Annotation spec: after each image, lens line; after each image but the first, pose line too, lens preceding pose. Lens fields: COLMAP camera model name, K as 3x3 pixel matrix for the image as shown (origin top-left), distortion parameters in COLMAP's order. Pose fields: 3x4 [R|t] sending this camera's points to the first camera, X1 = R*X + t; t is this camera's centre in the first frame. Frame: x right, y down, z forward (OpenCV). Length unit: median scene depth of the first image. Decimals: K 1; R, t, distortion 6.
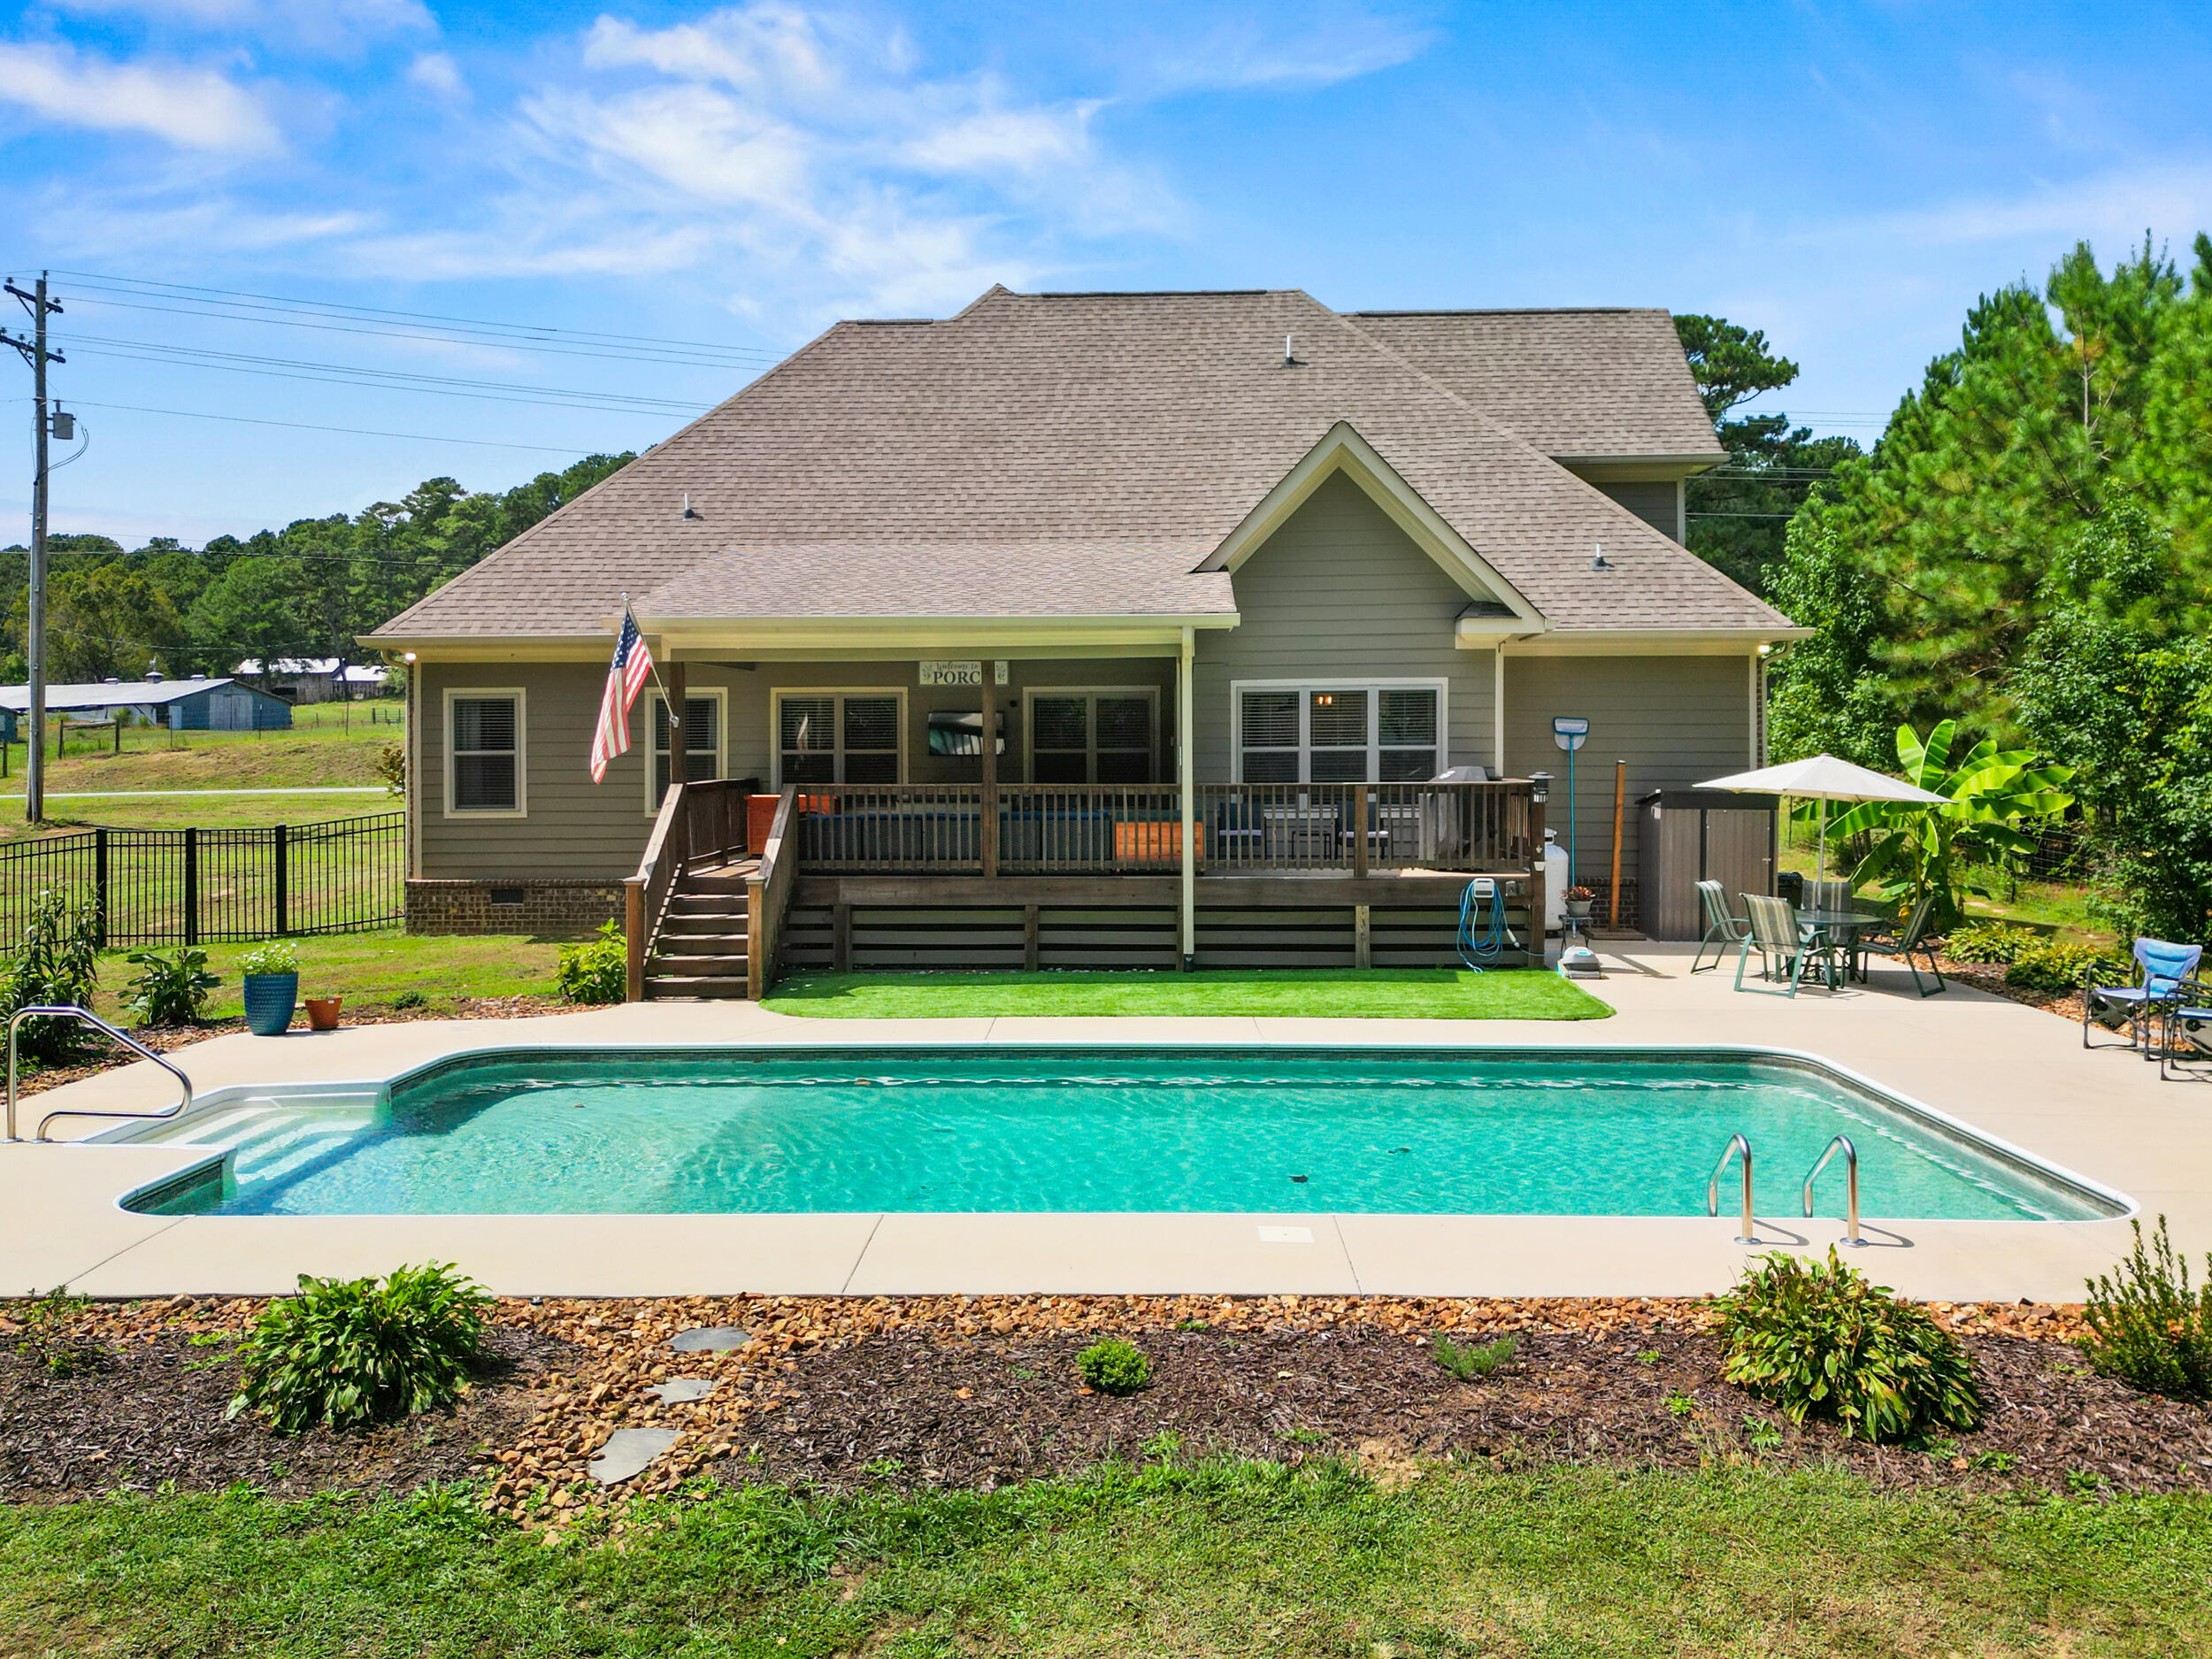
lens RADIAL K [[1789.1, 0, 1108.8], [0, 1789.1, 758.1], [0, 0, 1]] dist [0.041482, -0.024777]
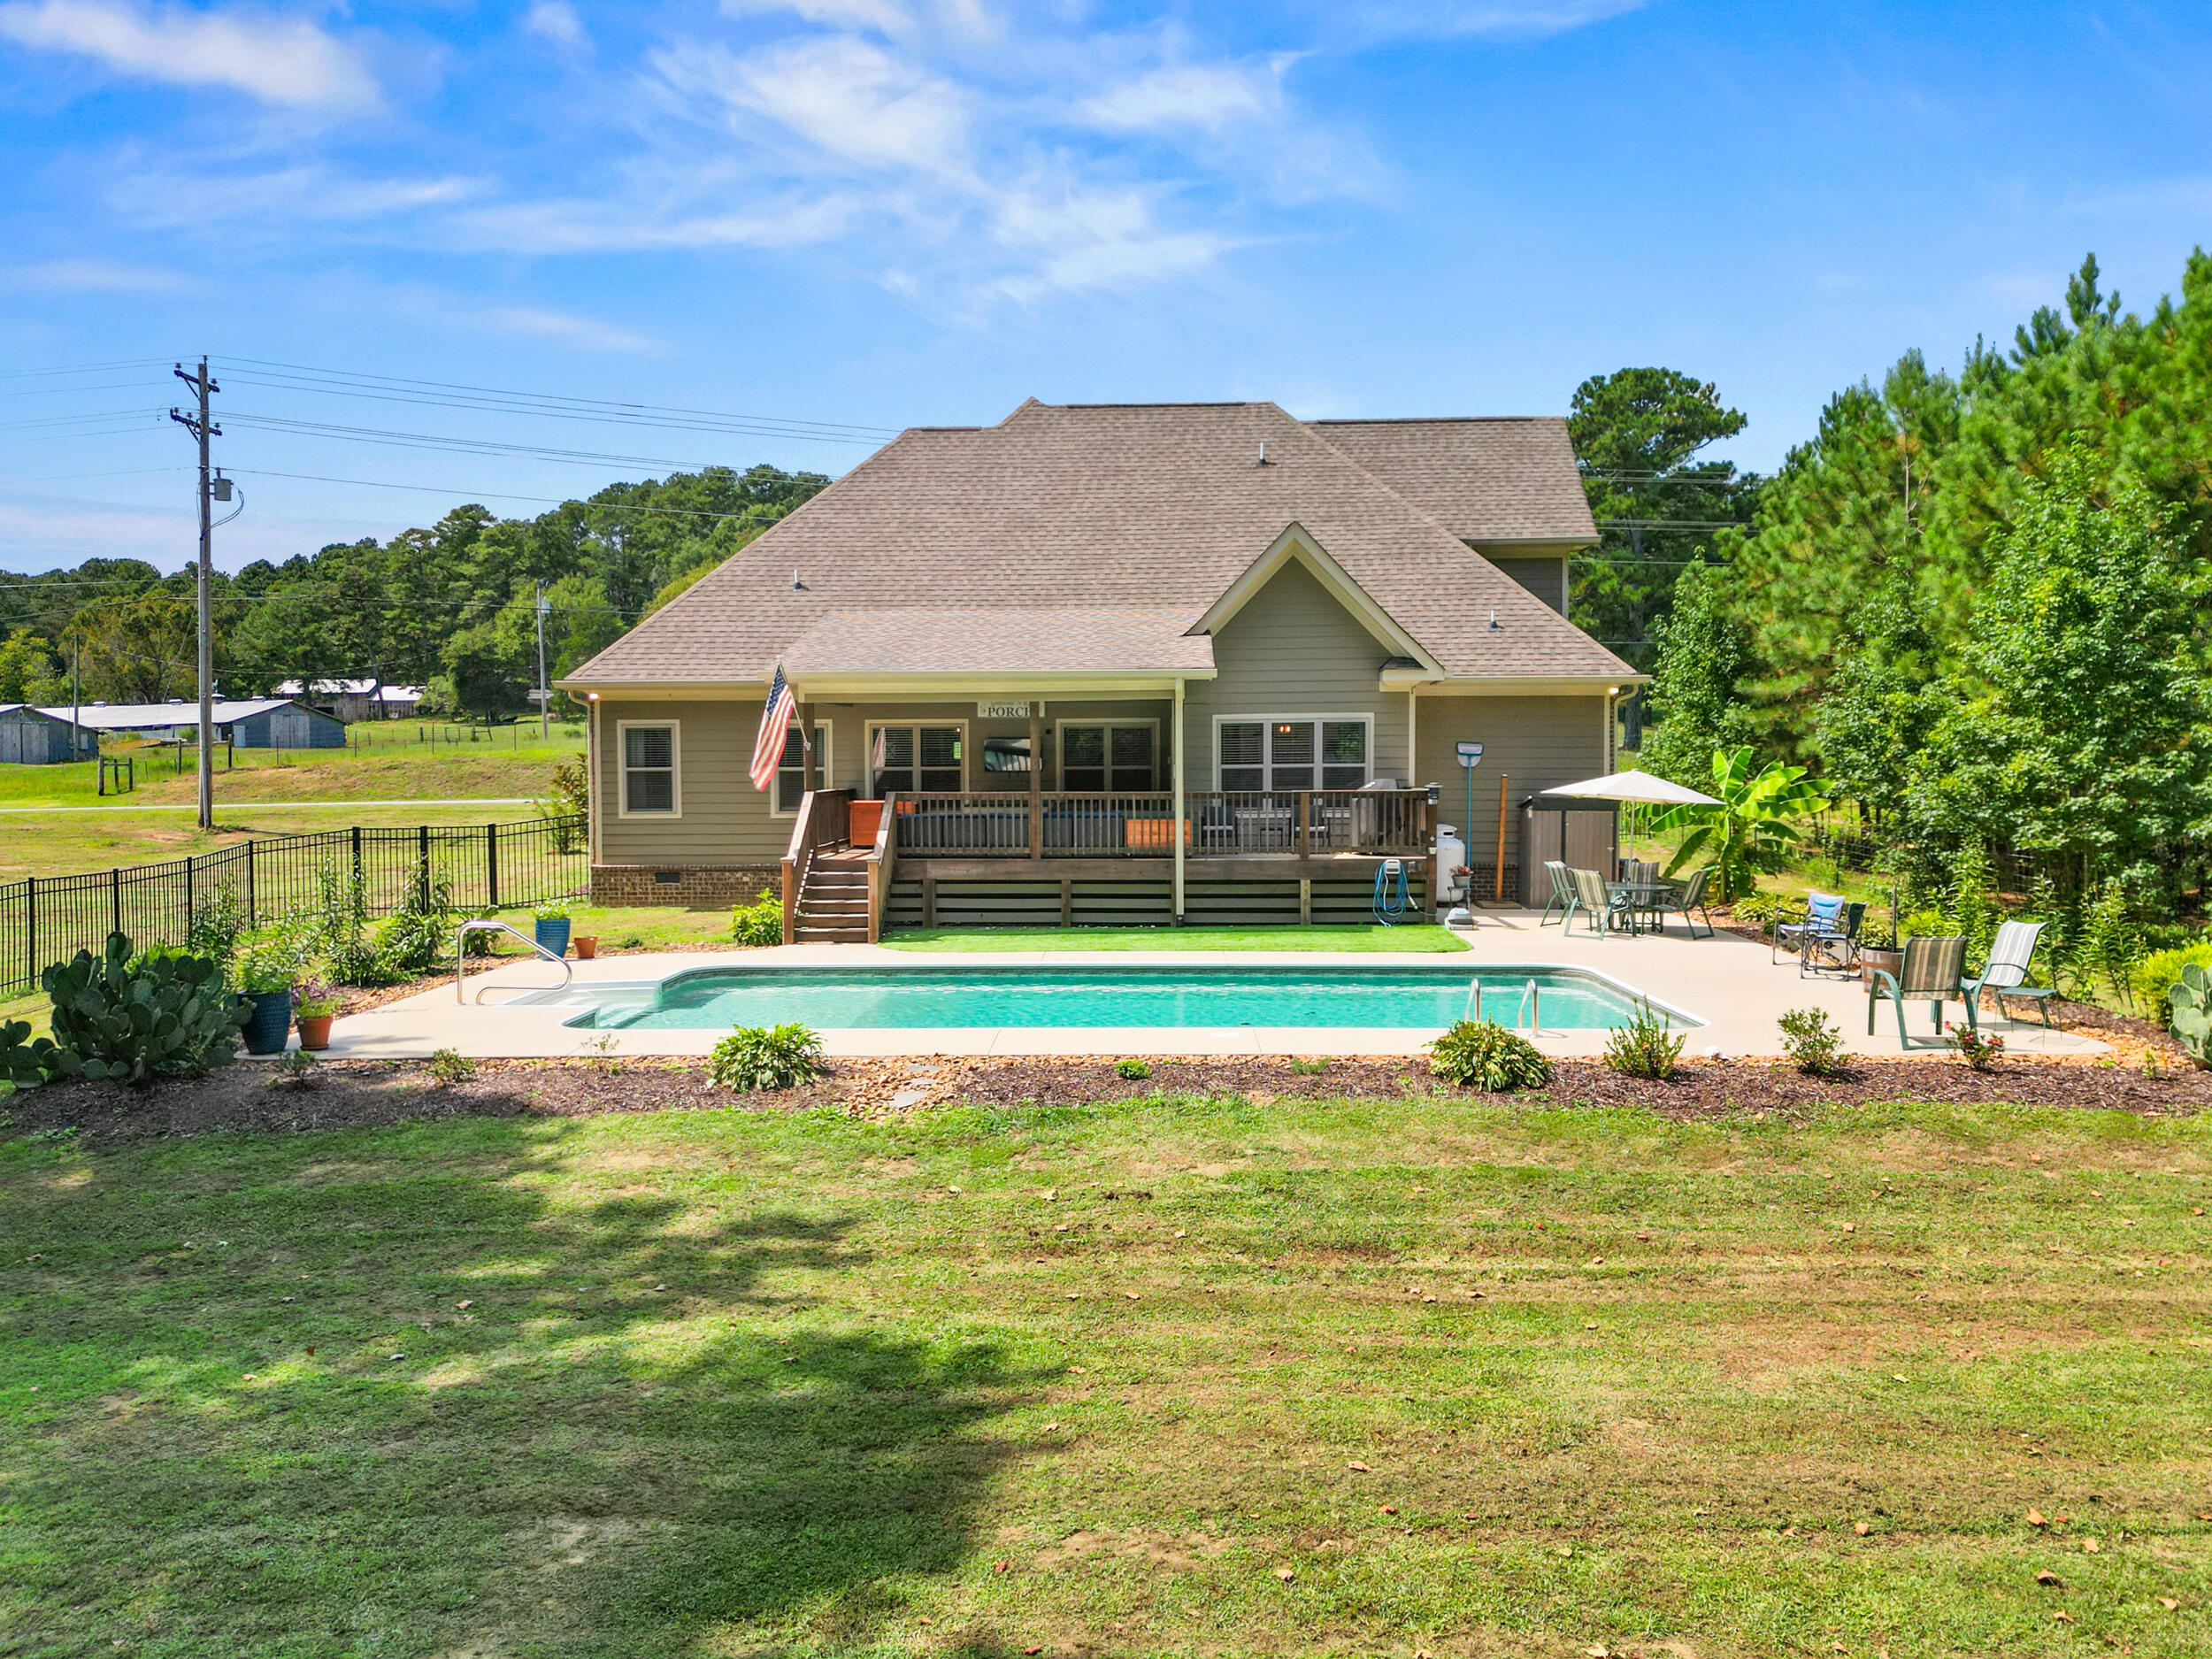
lens RADIAL K [[1789.1, 0, 1117.6], [0, 1789.1, 807.9], [0, 0, 1]] dist [0.041482, -0.024777]
pose [[0.999996, -0.000110, 0.002833, -0.006336], [0.000058, 0.999836, 0.018086, 0.001656], [-0.002834, -0.018086, 0.999832, -0.322186]]
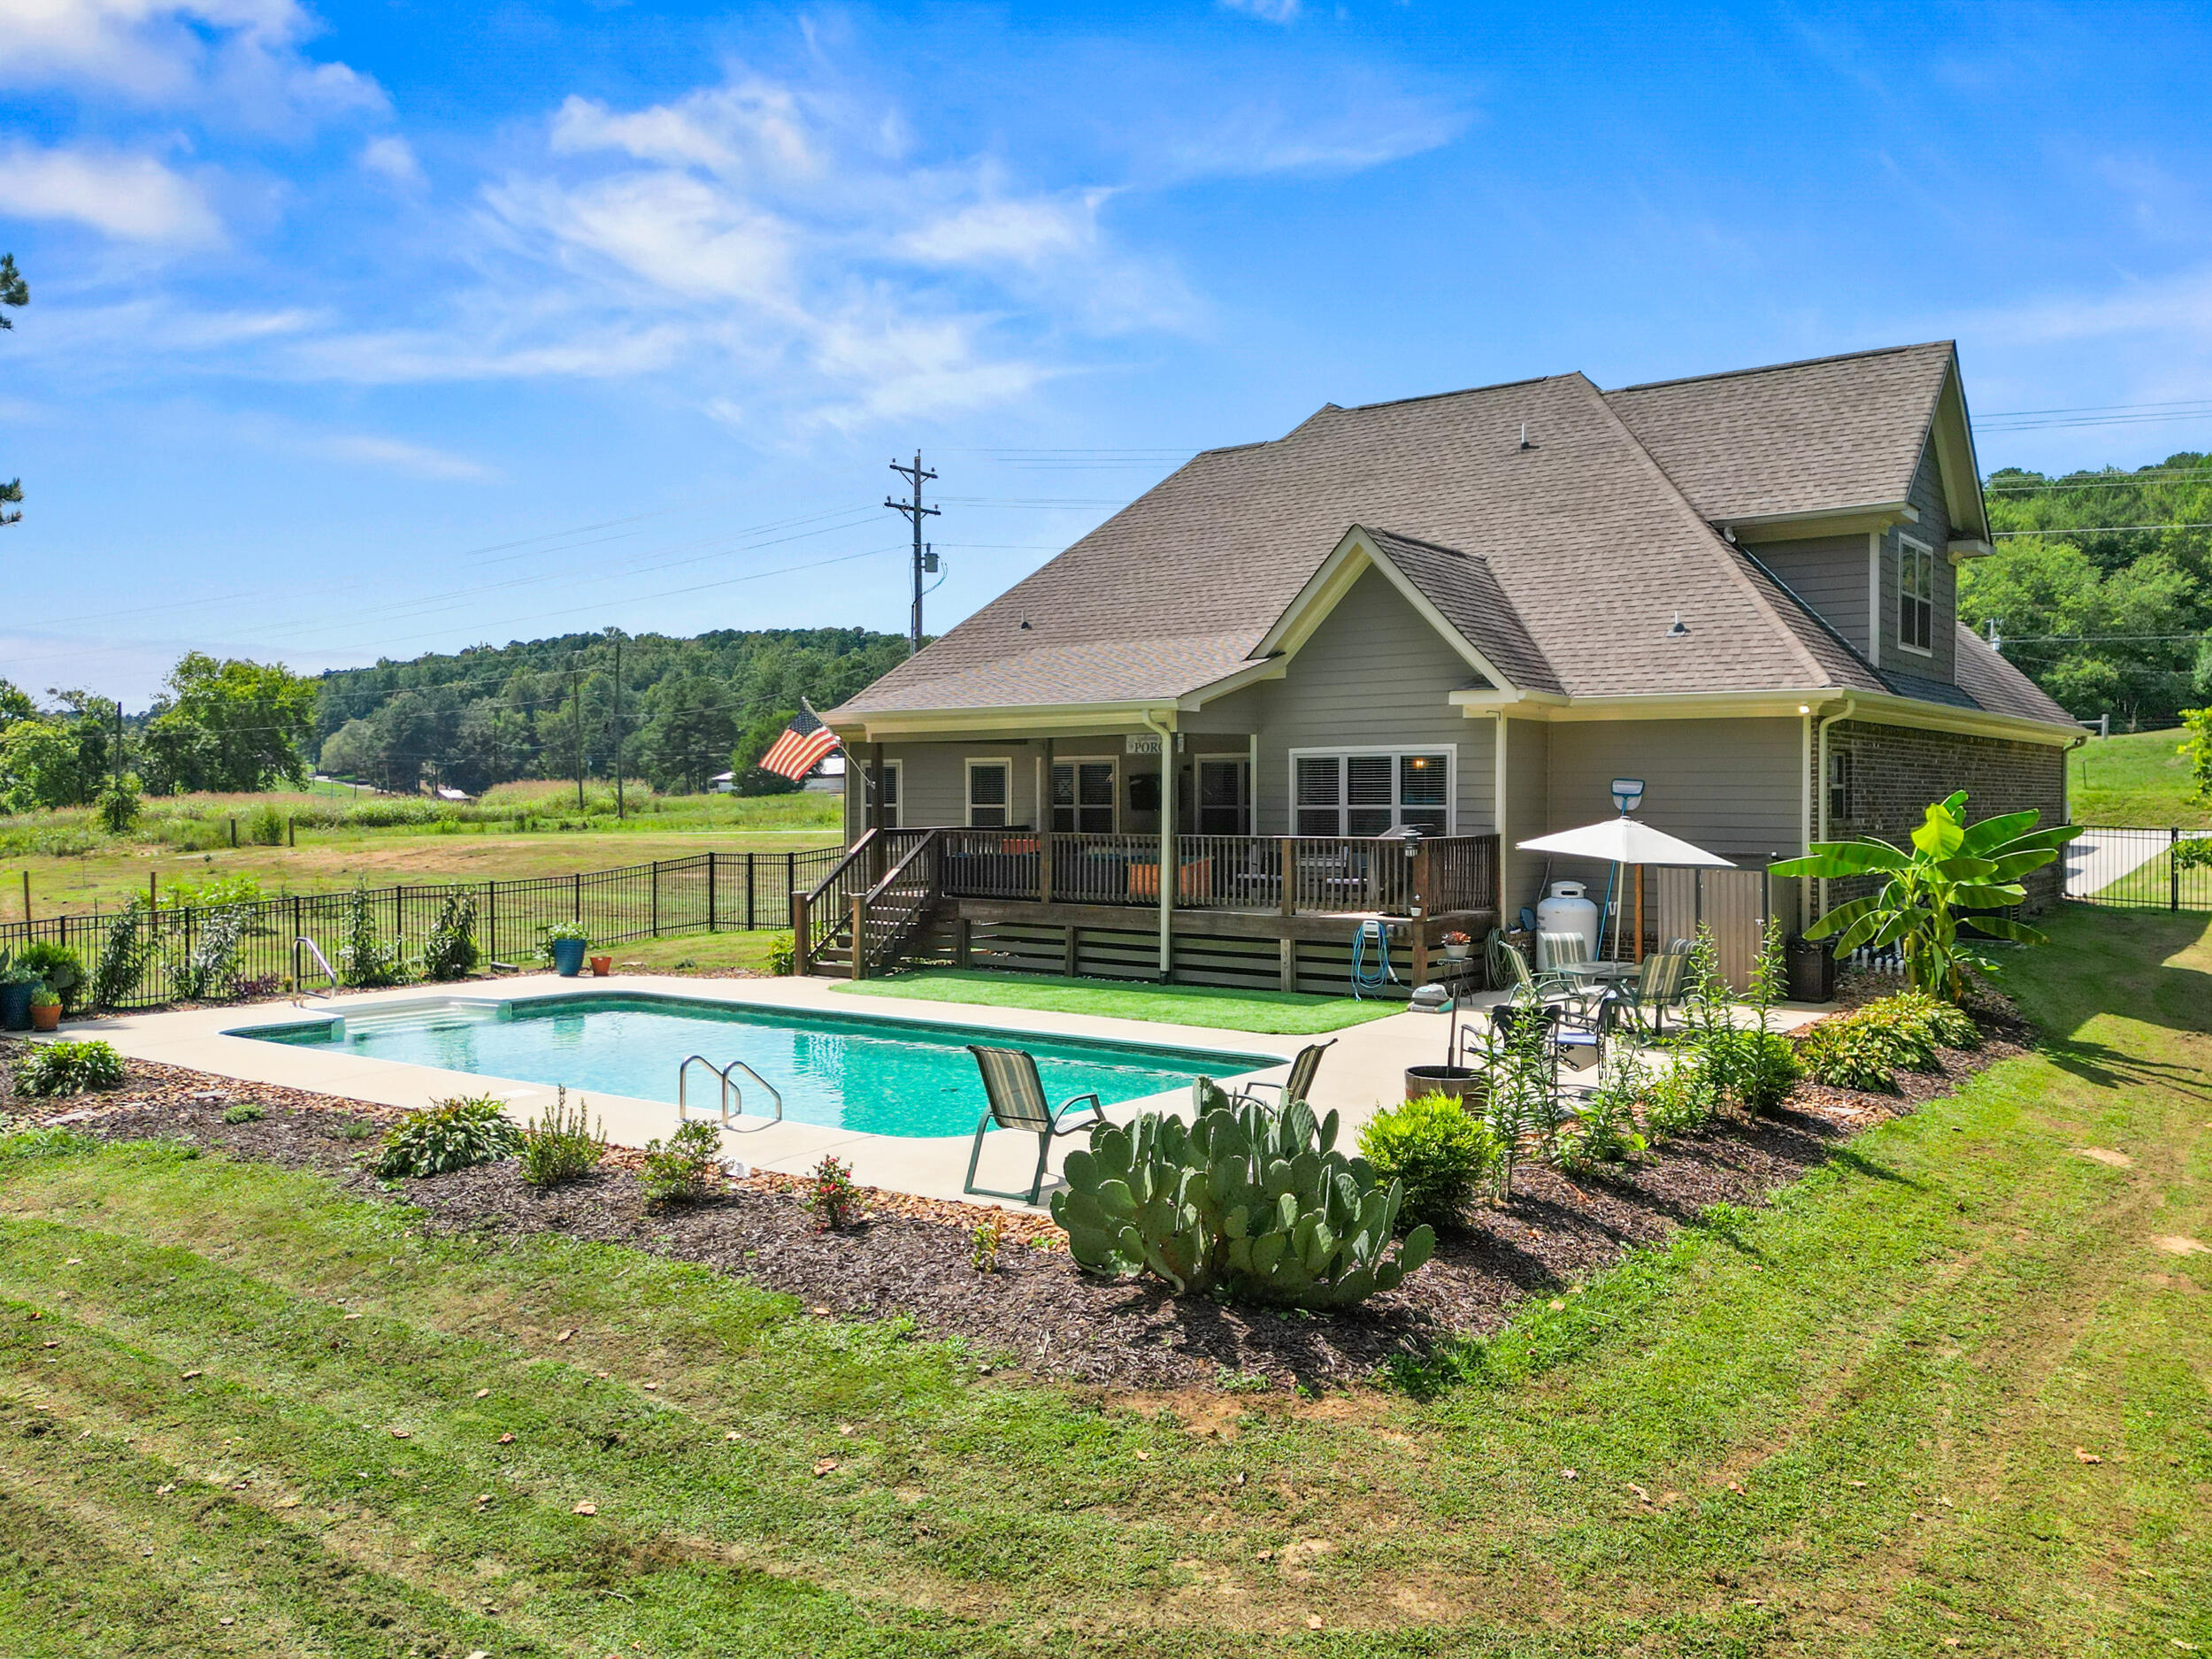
lens RADIAL K [[1789.1, 0, 1117.9], [0, 1789.1, 843.9], [0, 0, 1]] dist [0.041482, -0.024777]
pose [[0.807915, 0.020838, -0.588931, 0.635047], [-0.009025, 0.999695, 0.022990, -0.006255], [0.589230, -0.013259, 0.807856, -0.023561]]
